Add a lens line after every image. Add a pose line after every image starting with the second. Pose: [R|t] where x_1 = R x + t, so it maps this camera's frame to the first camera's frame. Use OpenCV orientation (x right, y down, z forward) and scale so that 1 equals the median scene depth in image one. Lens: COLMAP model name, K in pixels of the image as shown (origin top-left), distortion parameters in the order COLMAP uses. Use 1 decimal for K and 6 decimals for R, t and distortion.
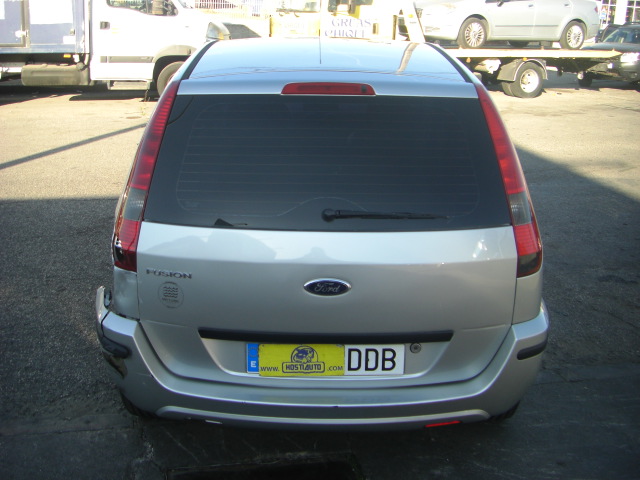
lens RADIAL K [[727.1, 0, 287.8], [0, 727.1, 212.5], [0, 0, 1]] dist [-0.171020, 0.064165]
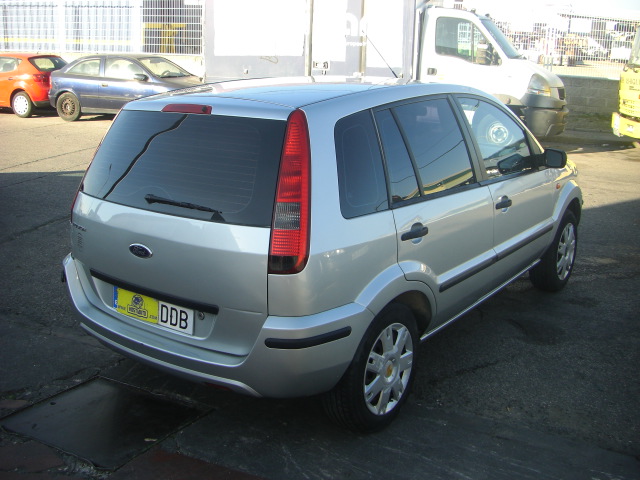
lens RADIAL K [[727.1, 0, 287.8], [0, 727.1, 212.5], [0, 0, 1]] dist [-0.171020, 0.064165]
pose [[0.801950, 0.127506, -0.583625, 1.002893], [-0.167768, 0.985710, -0.015177, 0.006416], [0.573350, 0.110085, 0.811881, 0.052725]]
